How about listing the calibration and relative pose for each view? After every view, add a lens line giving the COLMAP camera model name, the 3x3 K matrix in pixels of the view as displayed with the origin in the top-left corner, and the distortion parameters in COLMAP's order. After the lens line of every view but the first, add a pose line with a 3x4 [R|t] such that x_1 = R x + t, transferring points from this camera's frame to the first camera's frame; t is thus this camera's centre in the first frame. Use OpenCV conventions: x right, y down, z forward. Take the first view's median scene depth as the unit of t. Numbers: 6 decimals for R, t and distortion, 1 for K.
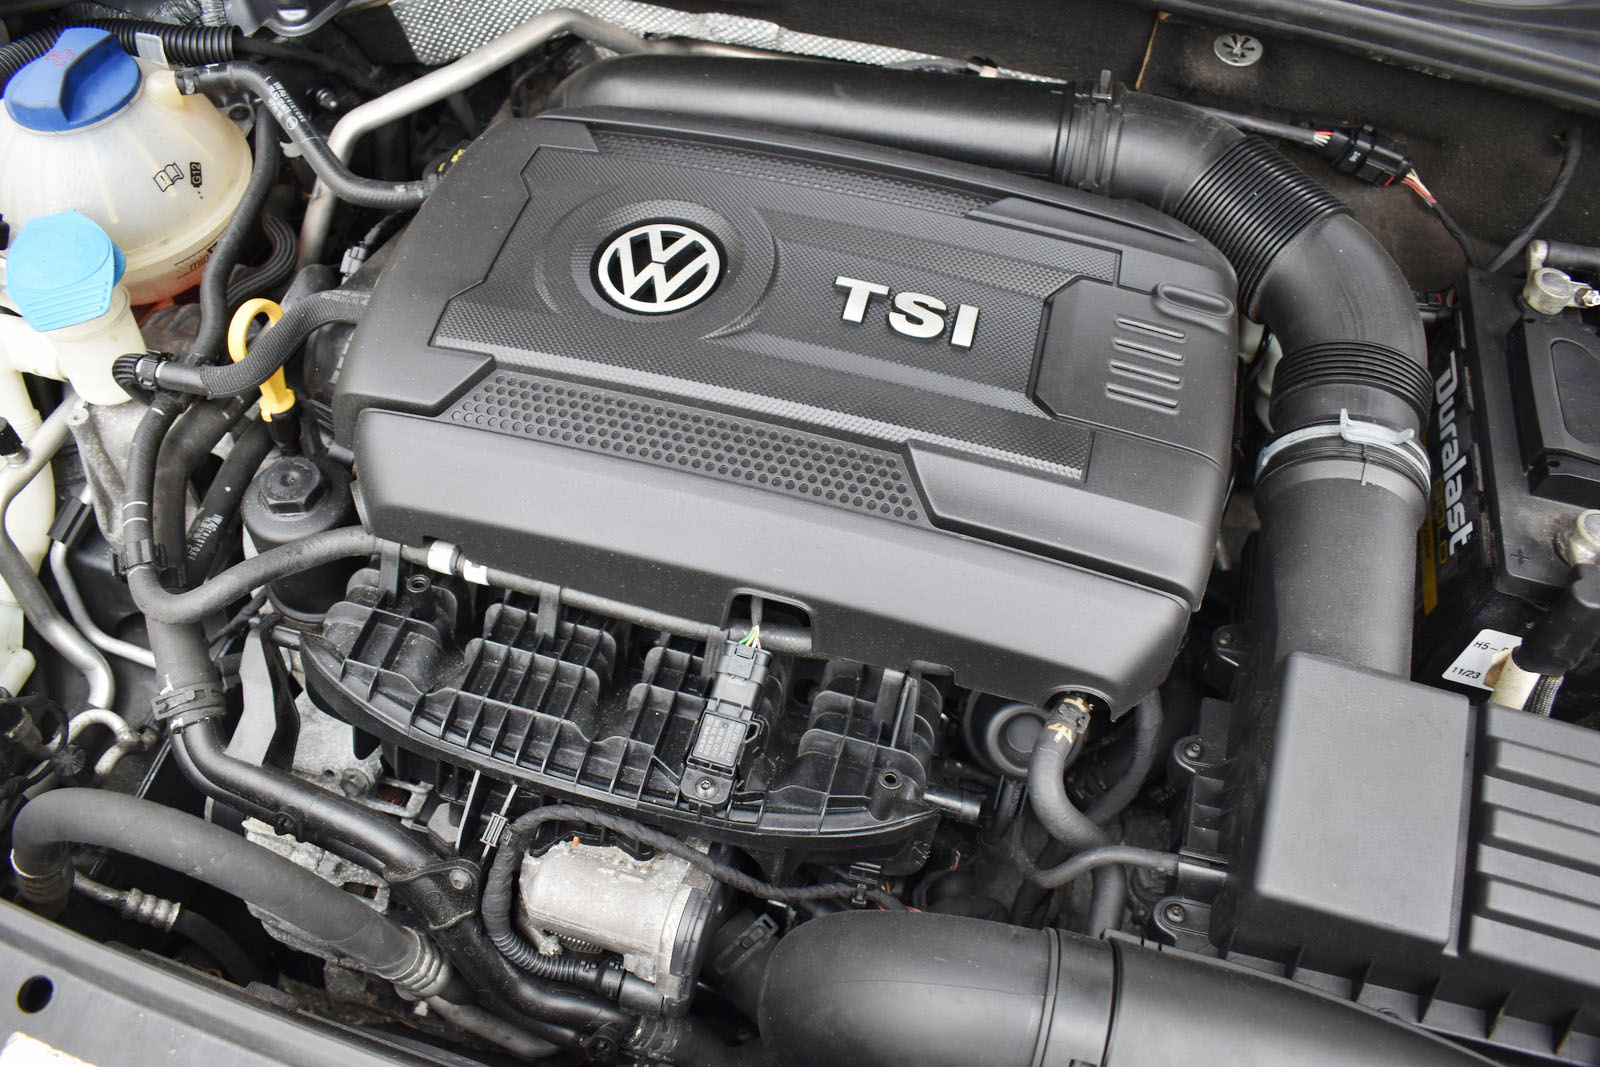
lens RADIAL K [[1234.1, 0, 792.0], [0, 1234.1, 532.3], [0, 0, 1]] dist [-0.100227, 0.015840]
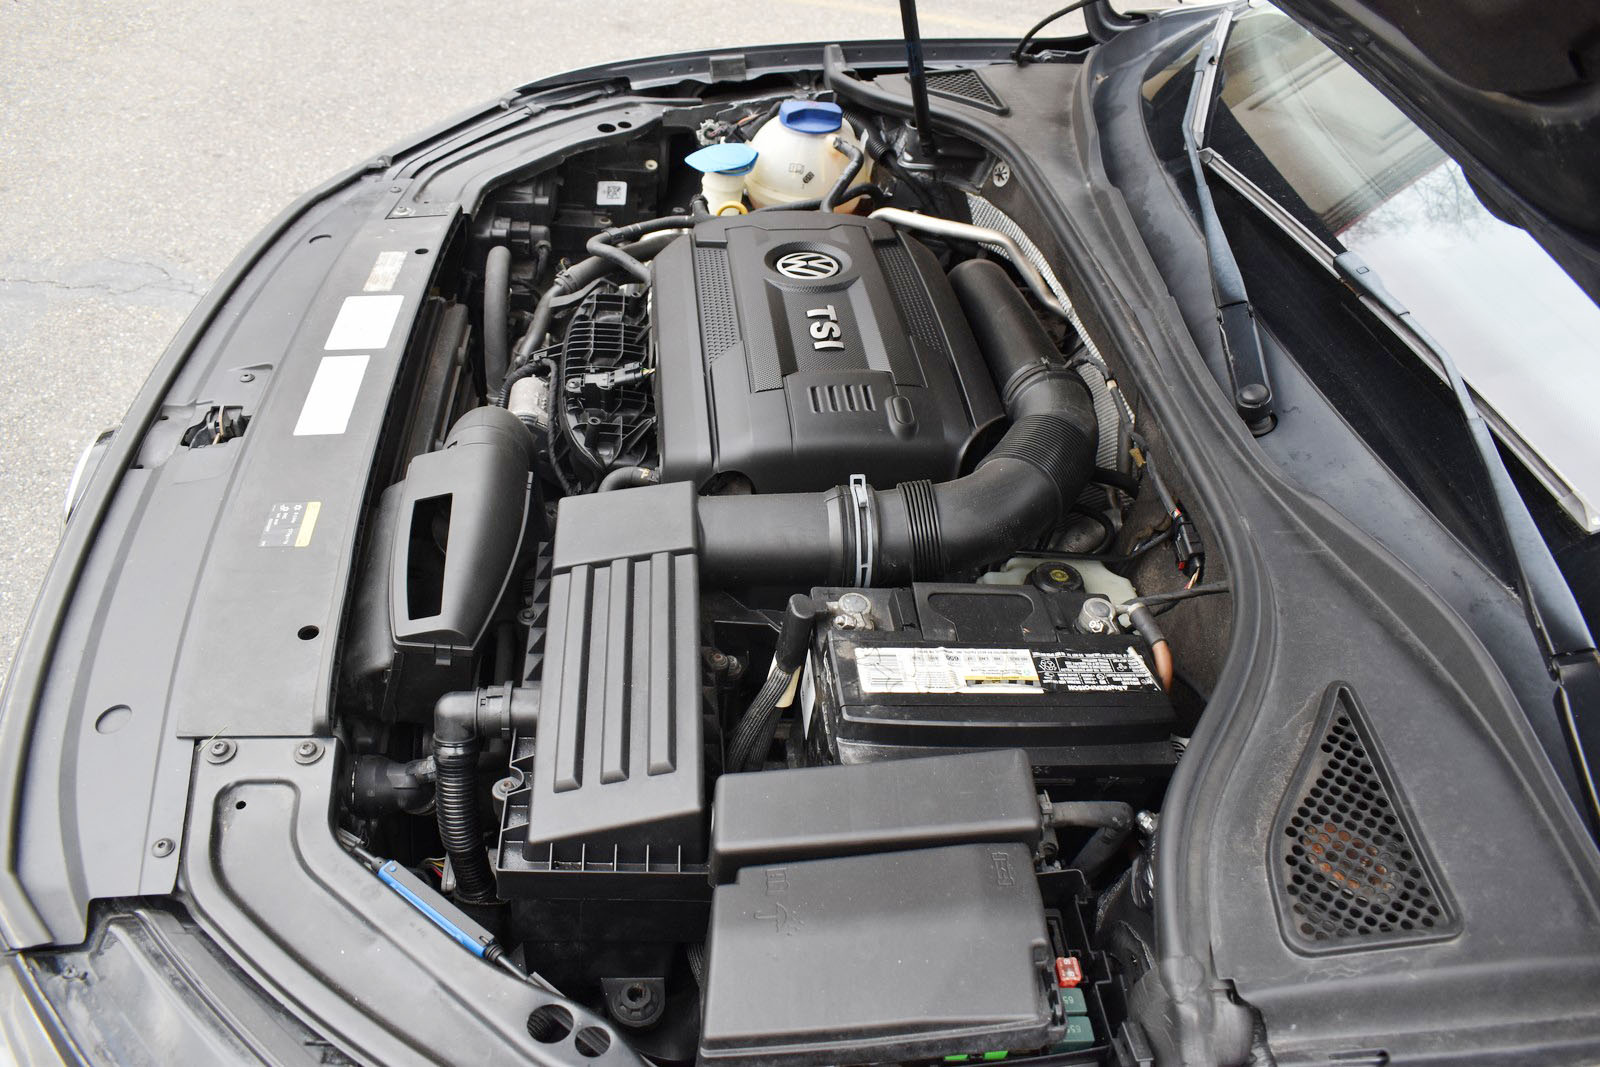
lens RADIAL K [[1234.1, 0, 792.0], [0, 1234.1, 532.3], [0, 0, 1]] dist [-0.100227, 0.015840]
pose [[0.358789, 0.593588, -0.720364, 1.580873], [-0.808719, 0.583048, 0.077643, -0.102806], [0.466095, 0.554714, 0.689237, -0.131374]]
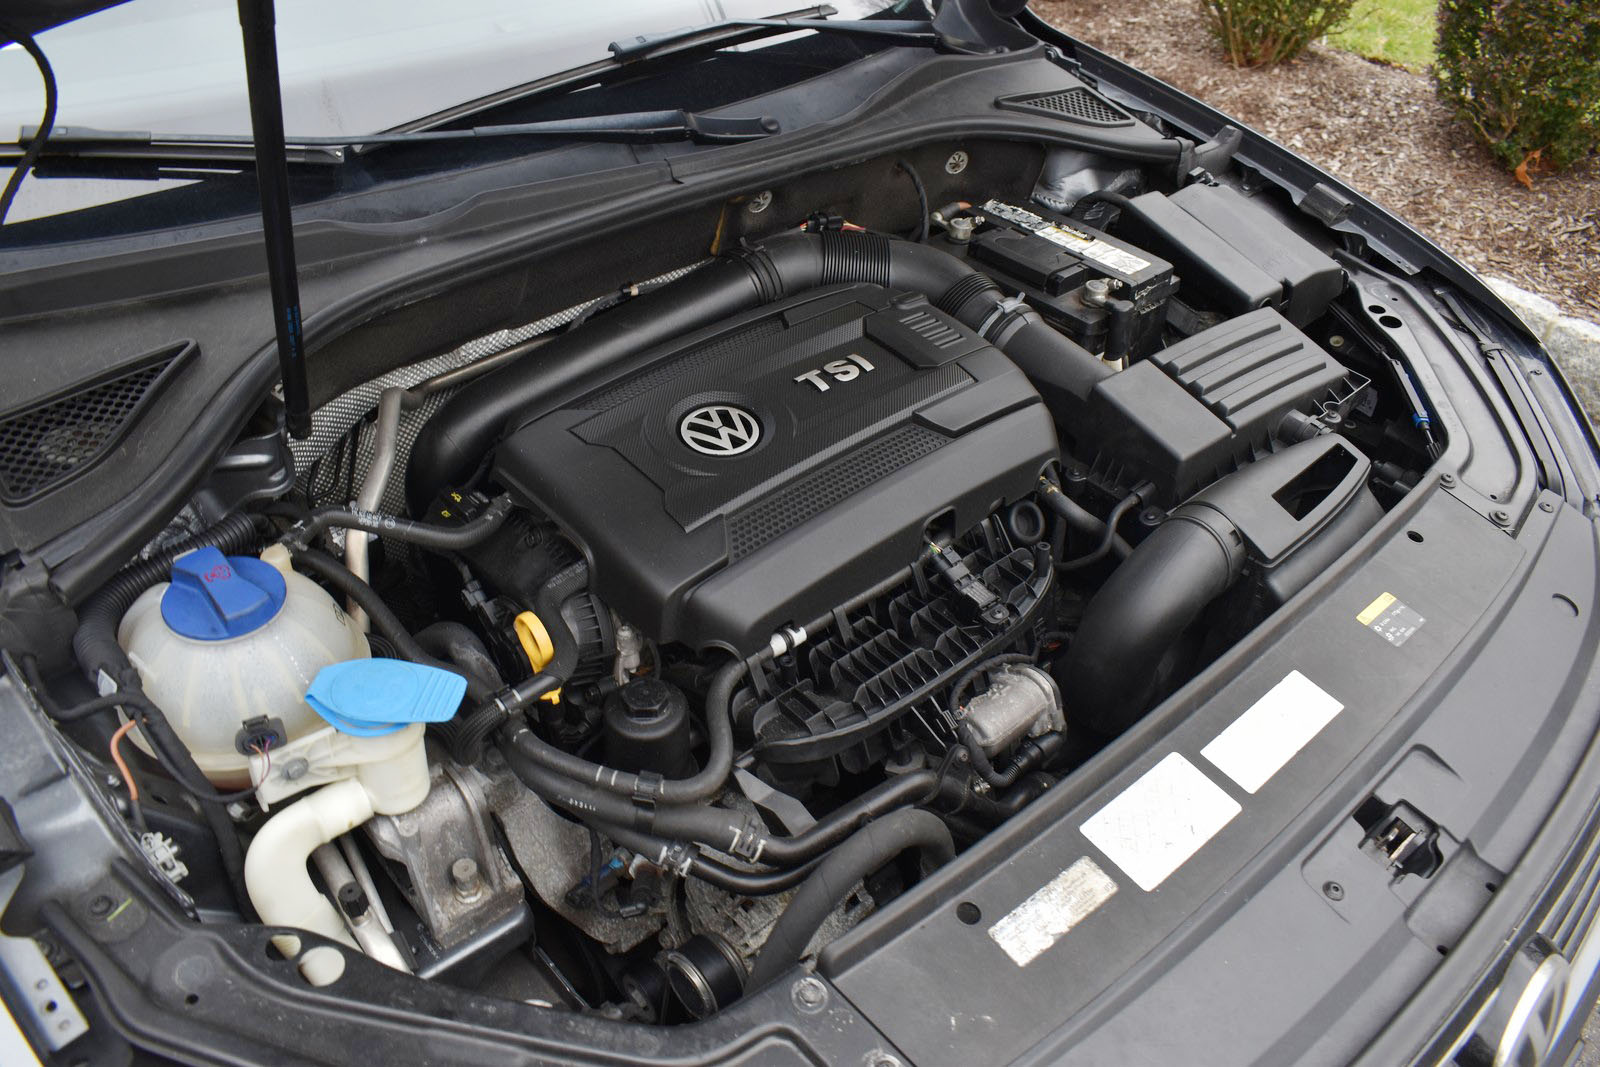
lens RADIAL K [[1234.1, 0, 792.0], [0, 1234.1, 532.3], [0, 0, 1]] dist [-0.100227, 0.015840]
pose [[0.541861, -0.537908, 0.645788, -1.159794], [0.660974, 0.747332, 0.067886, -0.168614], [-0.519135, 0.390064, 0.760493, -0.188463]]
